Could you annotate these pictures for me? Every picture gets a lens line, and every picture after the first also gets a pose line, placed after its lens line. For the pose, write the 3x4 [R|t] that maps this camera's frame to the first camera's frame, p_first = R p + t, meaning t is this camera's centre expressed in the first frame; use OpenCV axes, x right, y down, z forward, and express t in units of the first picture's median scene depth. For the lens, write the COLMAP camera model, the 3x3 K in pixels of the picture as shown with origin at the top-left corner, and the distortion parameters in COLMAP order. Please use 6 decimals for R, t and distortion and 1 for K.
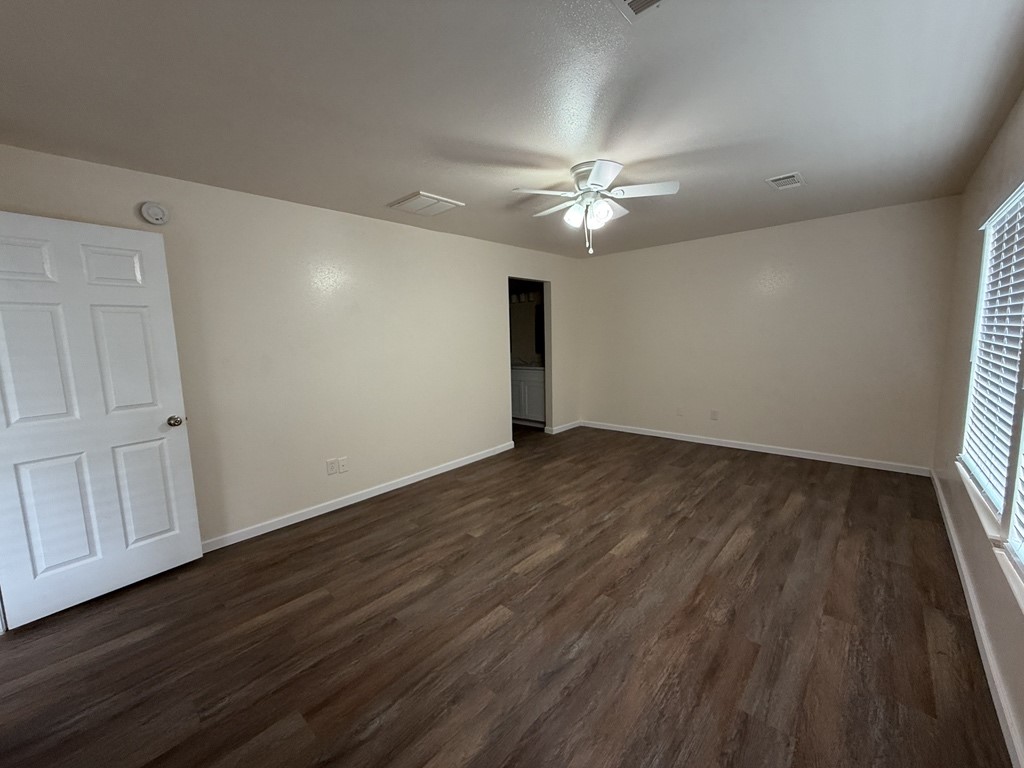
lens RADIAL K [[409.4, 0, 512.0], [0, 409.4, 384.0], [0, 0, 1]] dist [0.000064, 0.000175]
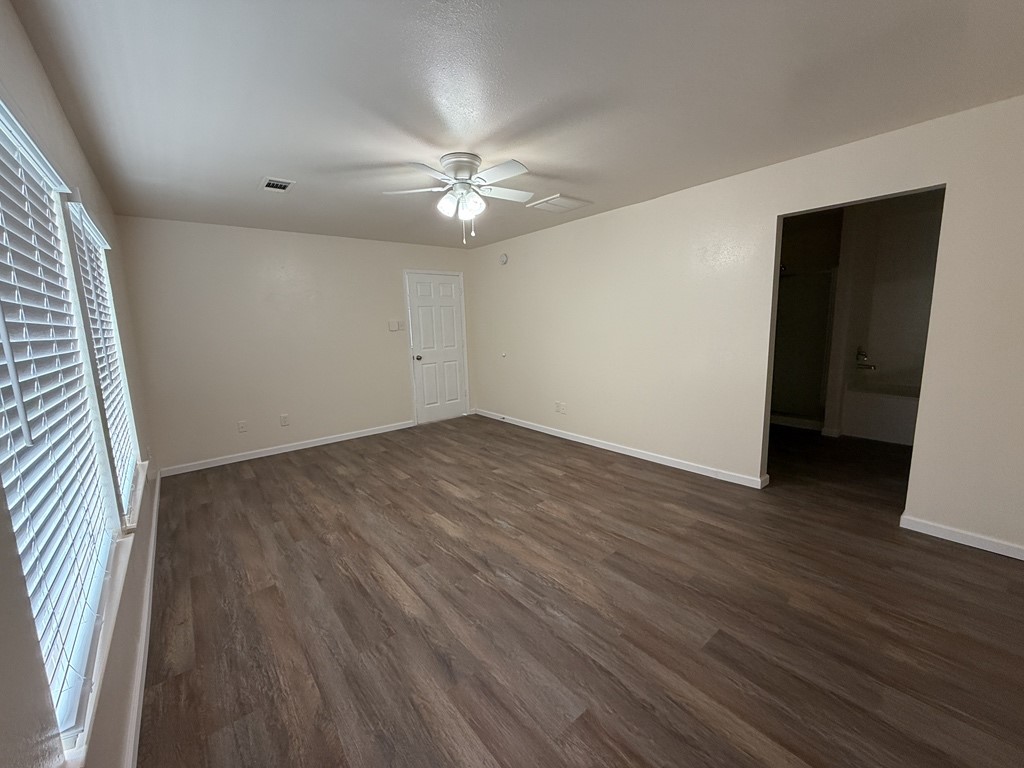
lens RADIAL K [[409.4, 0, 512.0], [0, 409.4, 384.0], [0, 0, 1]] dist [0.000064, 0.000175]
pose [[-0.145132, 0.184531, -0.972052, 1.179770], [-0.085701, 0.976417, 0.198156, -0.179953], [0.985694, 0.112065, -0.125895, 1.224843]]
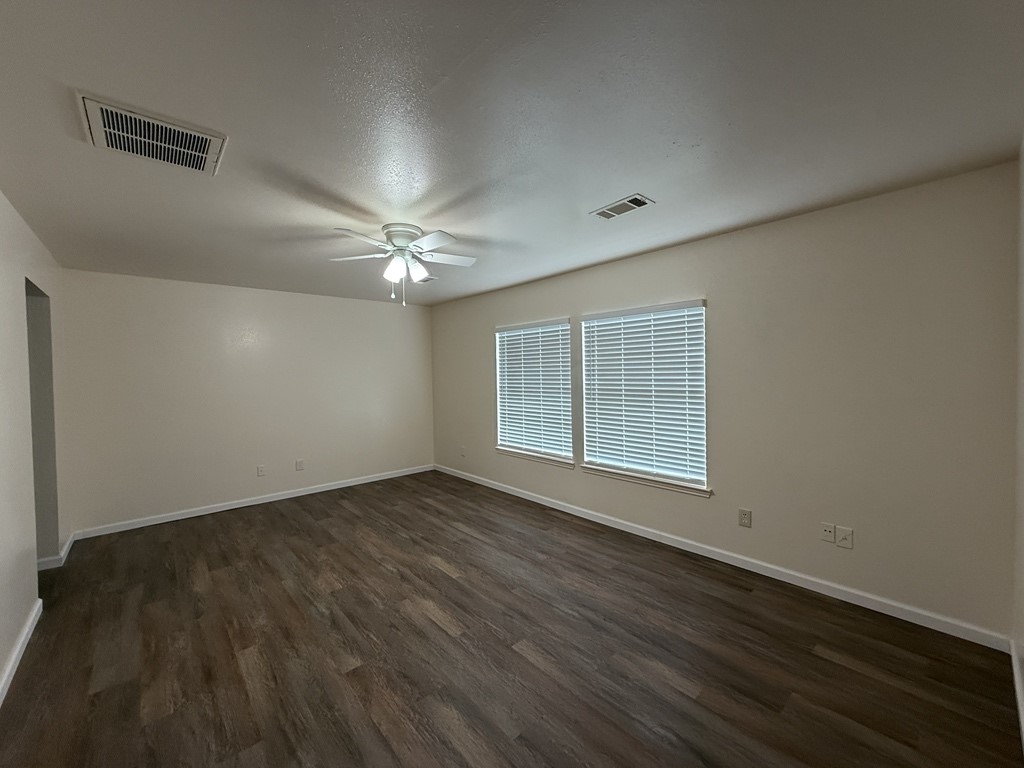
lens RADIAL K [[409.4, 0, 512.0], [0, 409.4, 384.0], [0, 0, 1]] dist [0.000064, 0.000175]
pose [[0.107072, 0.000952, 0.994251, -0.783077], [0.134591, 0.990781, -0.015443, -0.063947], [-0.985099, 0.135470, 0.105957, 0.613754]]
